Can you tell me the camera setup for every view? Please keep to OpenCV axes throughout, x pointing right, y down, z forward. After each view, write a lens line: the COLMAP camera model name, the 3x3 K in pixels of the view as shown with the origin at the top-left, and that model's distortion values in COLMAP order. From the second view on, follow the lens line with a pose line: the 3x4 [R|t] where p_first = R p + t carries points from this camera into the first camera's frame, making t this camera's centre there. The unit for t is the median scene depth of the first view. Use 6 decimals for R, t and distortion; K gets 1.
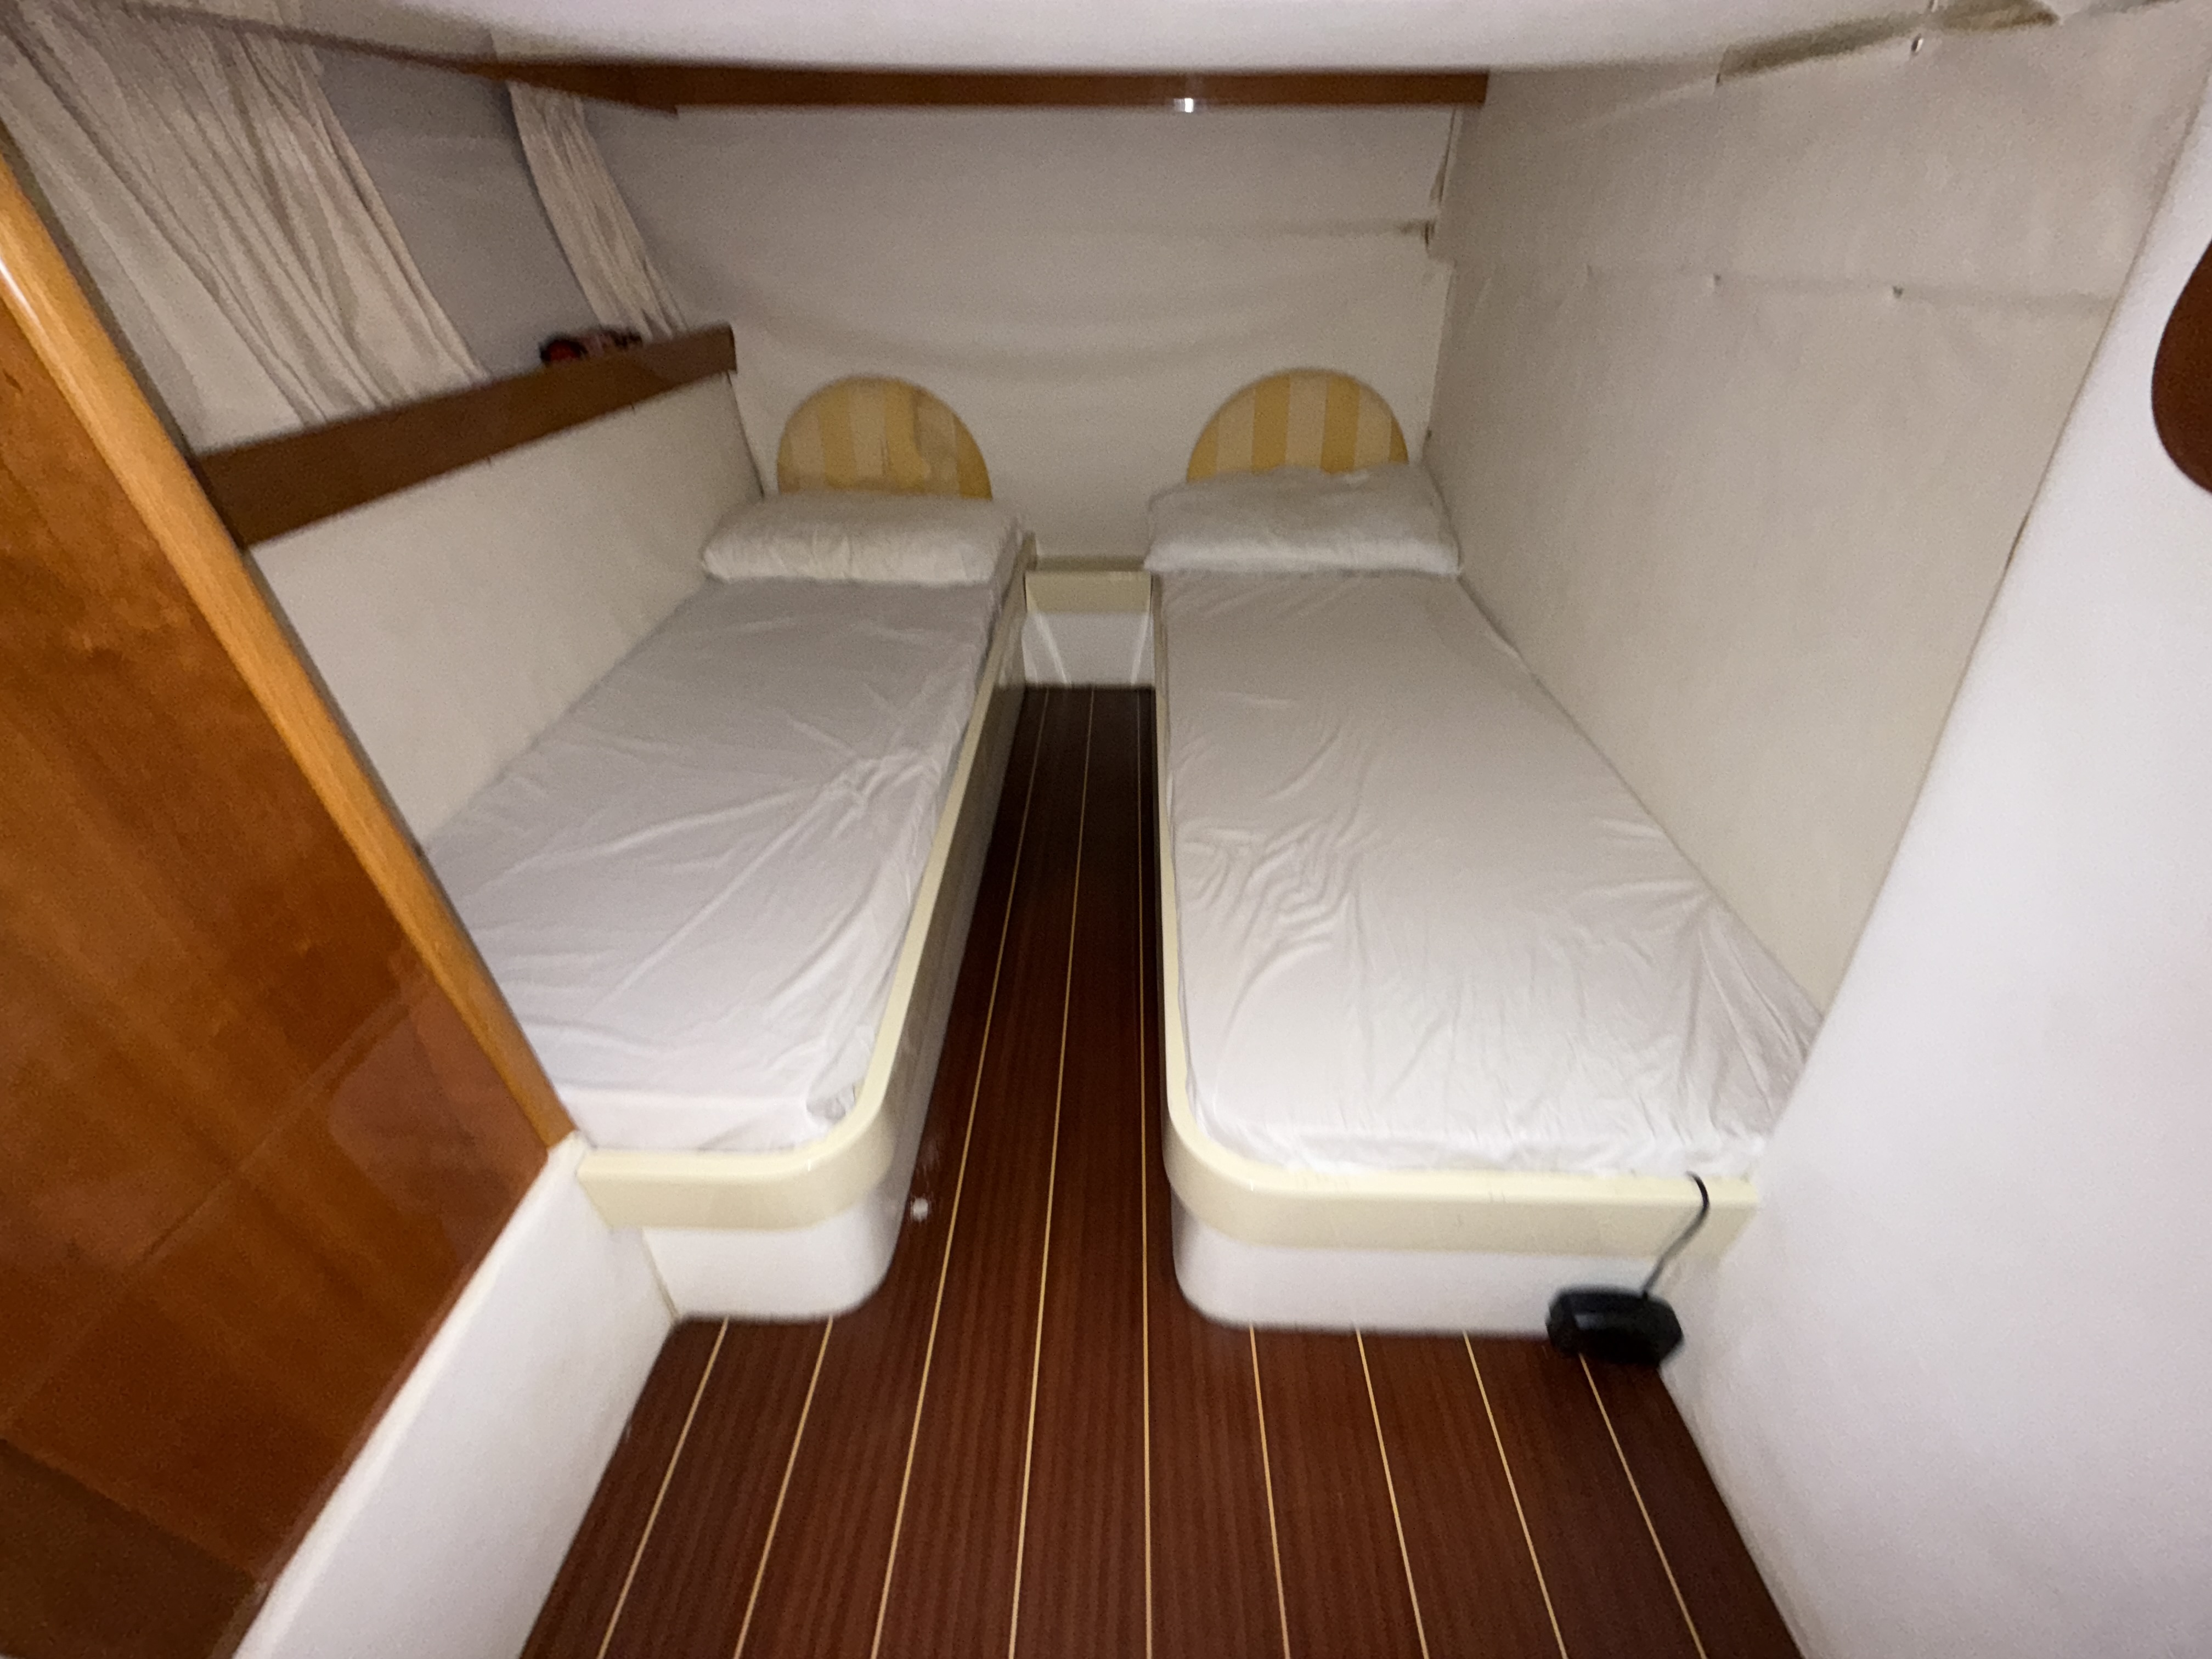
lens RADIAL K [[880.9, 0, 1099.3], [0, 880.9, 837.0], [0, 0, 1]] dist [-0.000249, 0.000247]
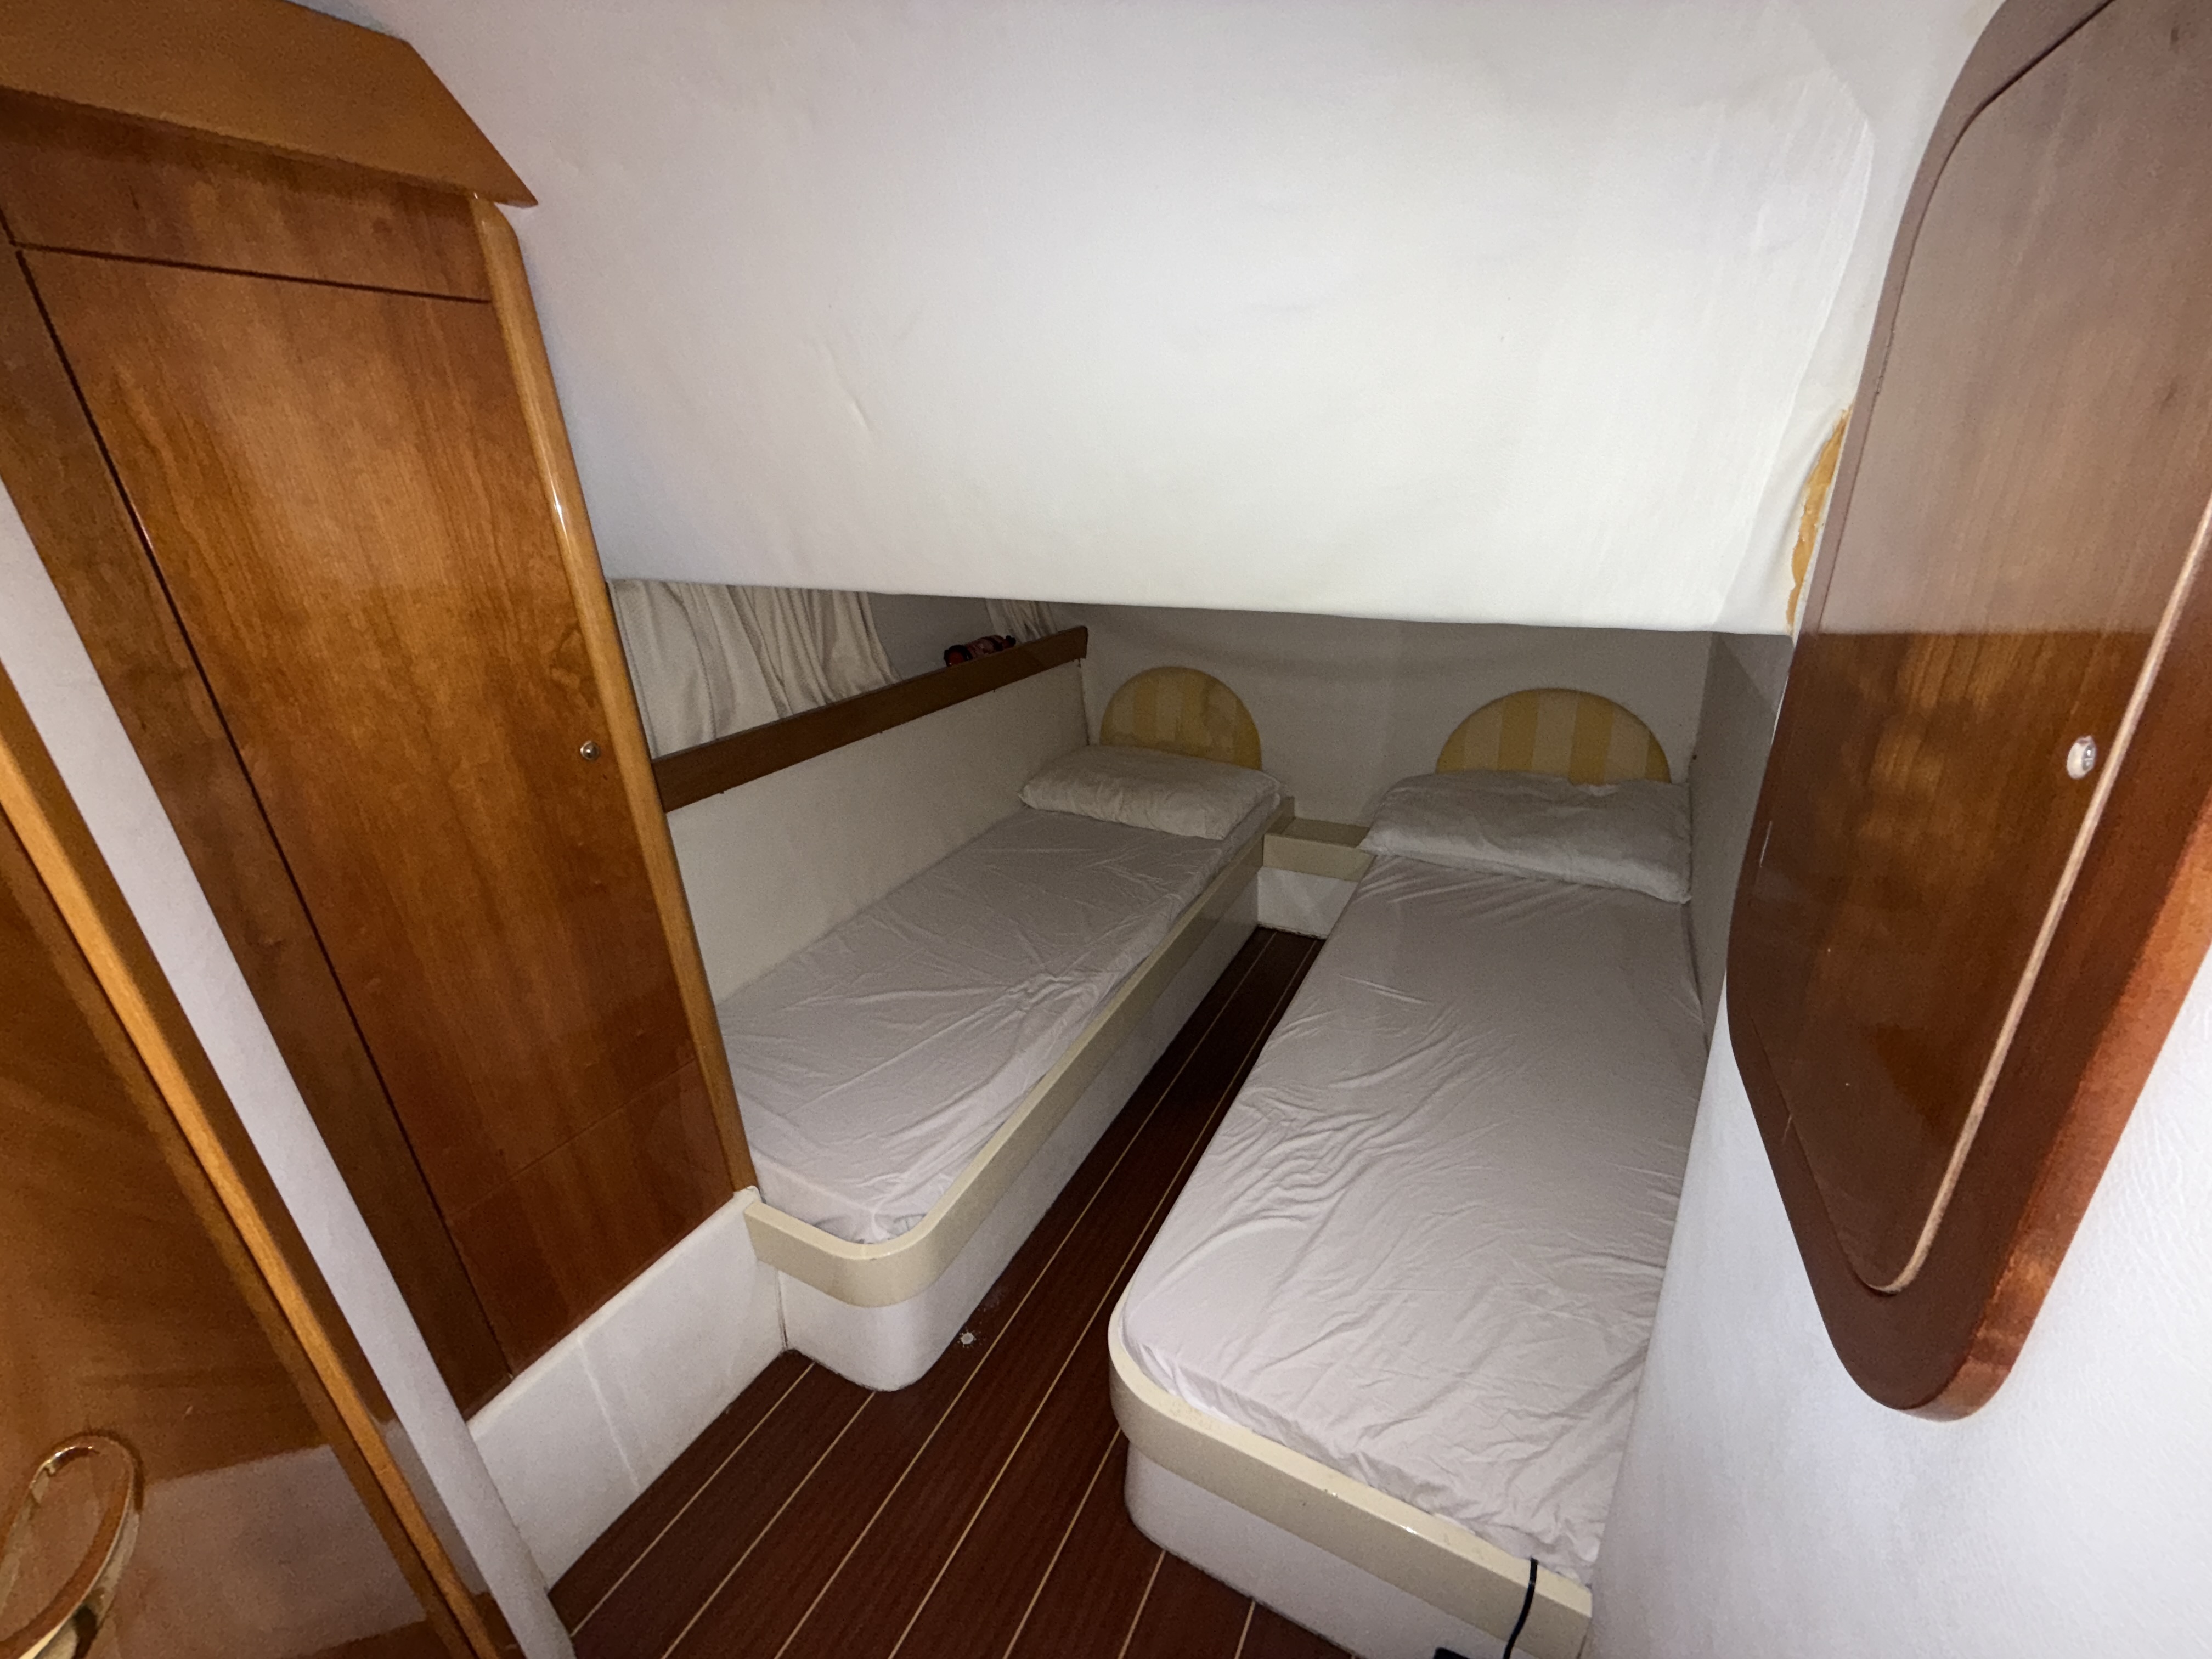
lens RADIAL K [[880.9, 0, 1099.3], [0, 880.9, 837.0], [0, 0, 1]] dist [-0.000249, 0.000247]
pose [[0.898819, 0.144345, -0.413871, 0.316303], [-0.229355, 0.959521, -0.163450, -0.086636], [0.373525, 0.241835, 0.895542, -0.194646]]
